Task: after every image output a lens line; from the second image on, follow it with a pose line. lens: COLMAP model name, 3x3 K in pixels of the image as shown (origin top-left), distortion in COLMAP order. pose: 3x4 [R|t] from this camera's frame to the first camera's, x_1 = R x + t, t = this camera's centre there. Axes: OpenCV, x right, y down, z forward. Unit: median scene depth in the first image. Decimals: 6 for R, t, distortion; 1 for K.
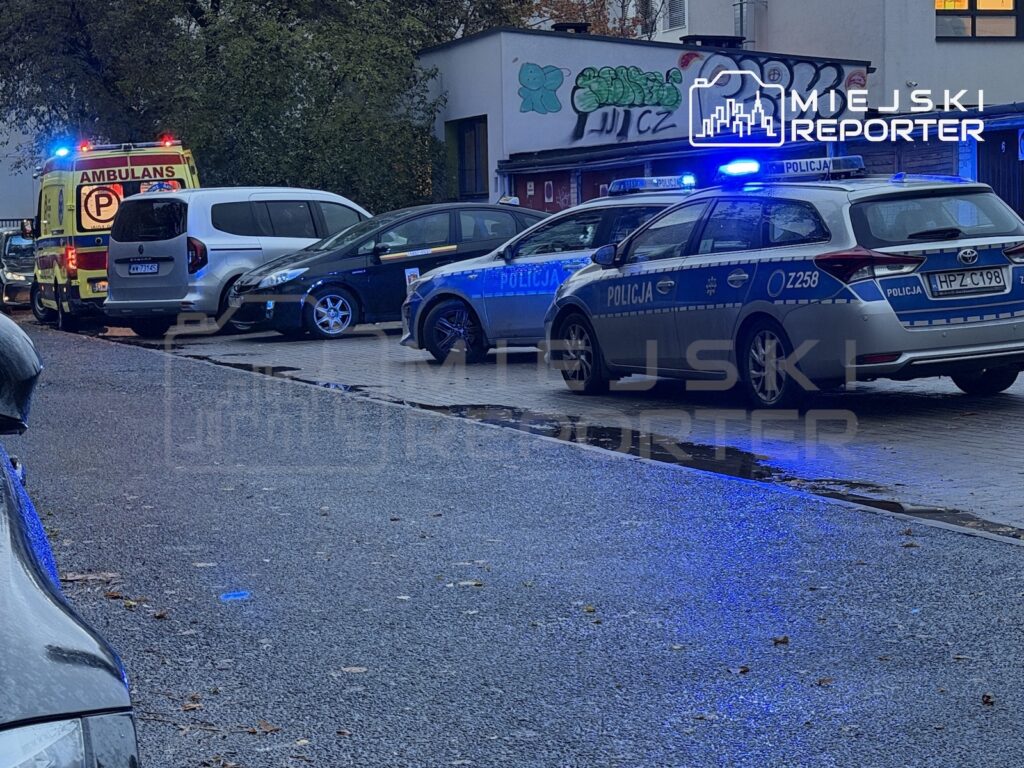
lens RADIAL K [[2342.9, 0, 512.0], [0, 2342.9, 384.0], [0, 0, 1]] dist [0.091092, 0.273850]
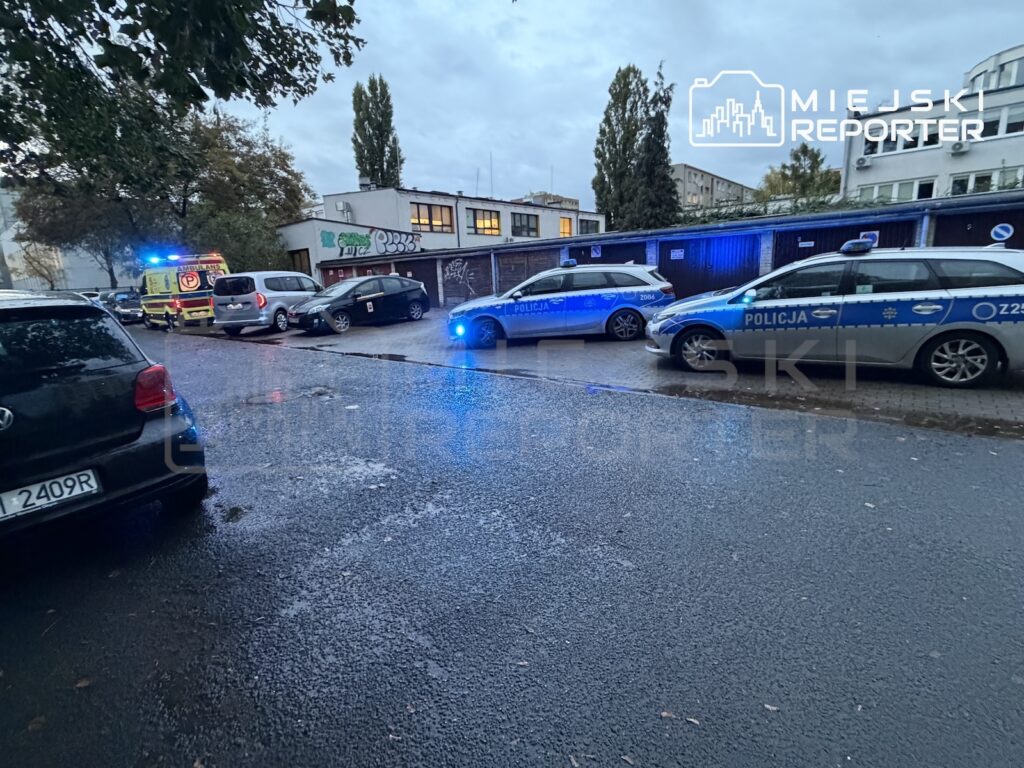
lens RADIAL K [[493.4, 0, 512.0], [0, 493.4, 384.0], [0, 0, 1]] dist [-0.000727, -0.000088]
pose [[0.864017, -0.125981, 0.487446, -0.165437], [0.058781, 0.986807, 0.150850, -0.031295], [-0.500020, -0.101685, 0.860024, 0.427382]]
